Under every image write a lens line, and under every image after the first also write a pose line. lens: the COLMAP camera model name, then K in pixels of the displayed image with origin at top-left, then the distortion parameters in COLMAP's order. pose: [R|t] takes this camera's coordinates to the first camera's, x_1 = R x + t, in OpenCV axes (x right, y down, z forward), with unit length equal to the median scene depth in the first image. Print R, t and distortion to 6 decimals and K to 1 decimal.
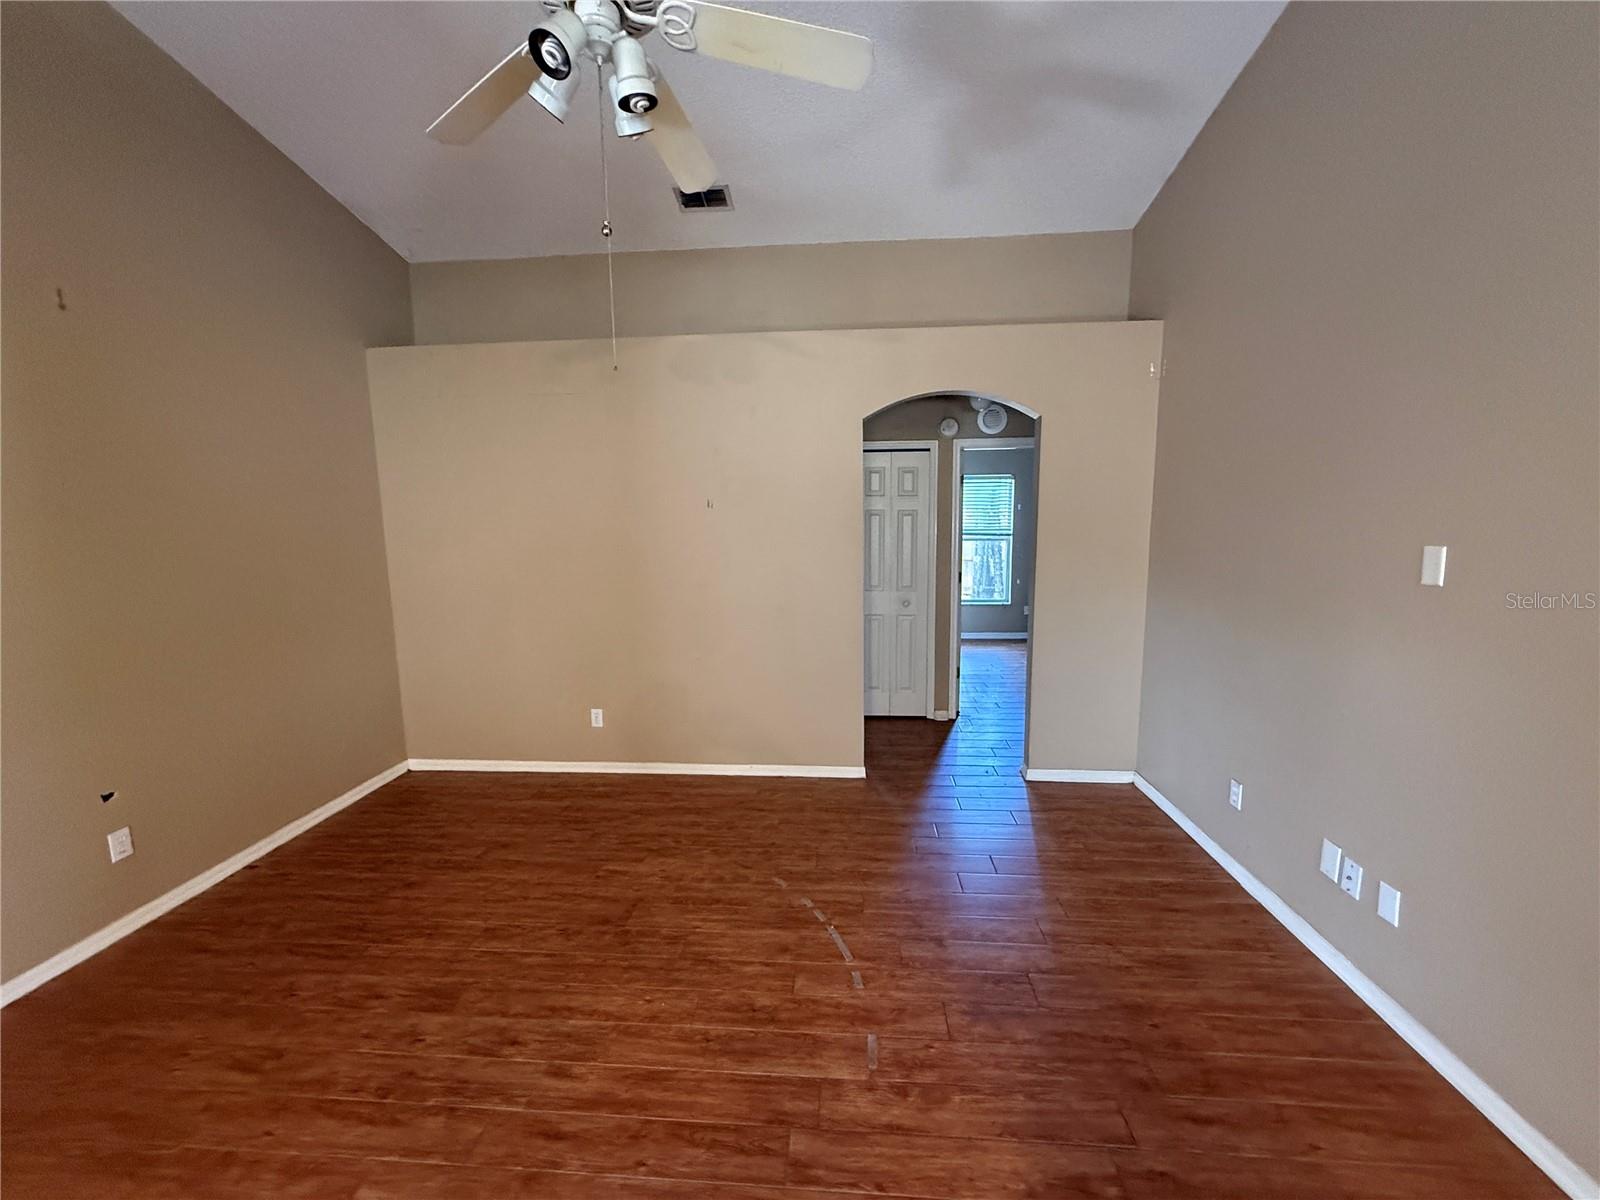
lens RADIAL K [[639.4, 0, 798.5], [0, 639.4, 597.7], [0, 0, 1]] dist [0.003260, -0.000869]
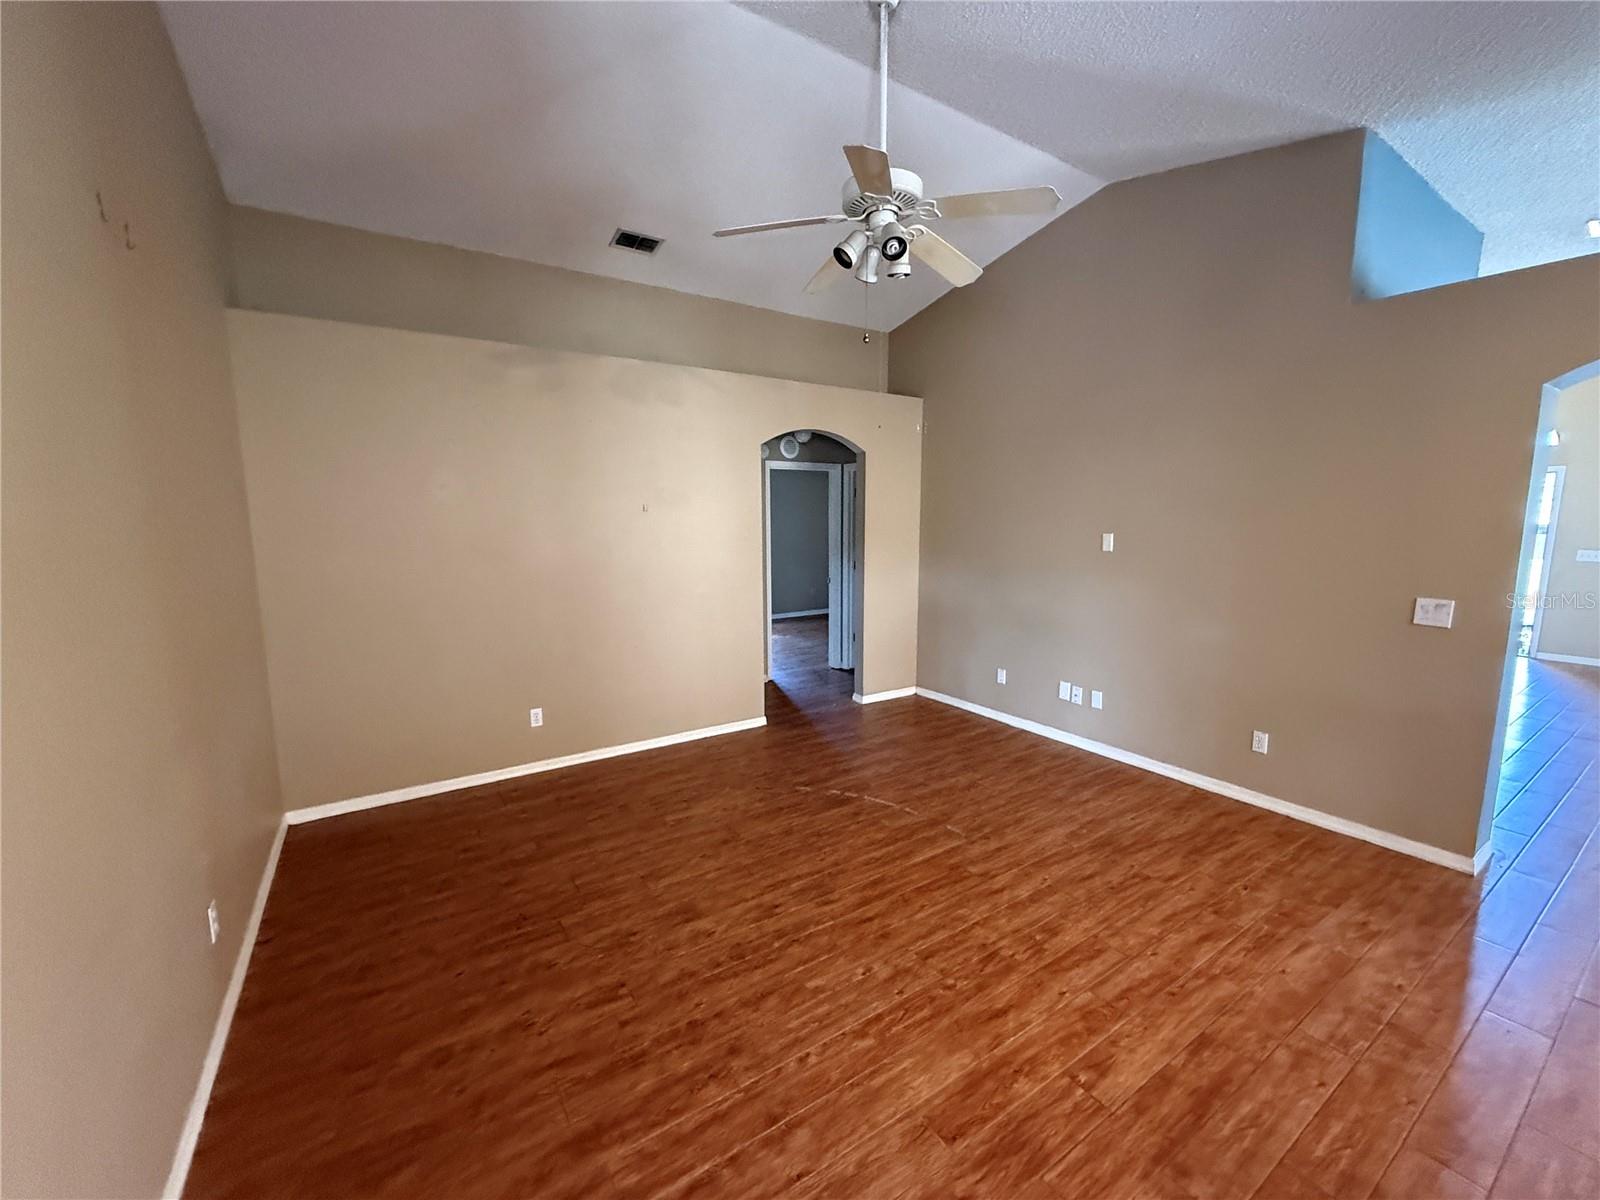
lens RADIAL K [[639.4, 0, 799.1], [0, 639.4, 599.4], [0, 0, 1]] dist [0.003260, -0.000869]
pose [[0.793507, -0.069812, 0.604543, -0.962190], [0.073747, 0.997108, 0.018347, 0.021961], [-0.604076, 0.030025, 0.796361, -0.102099]]
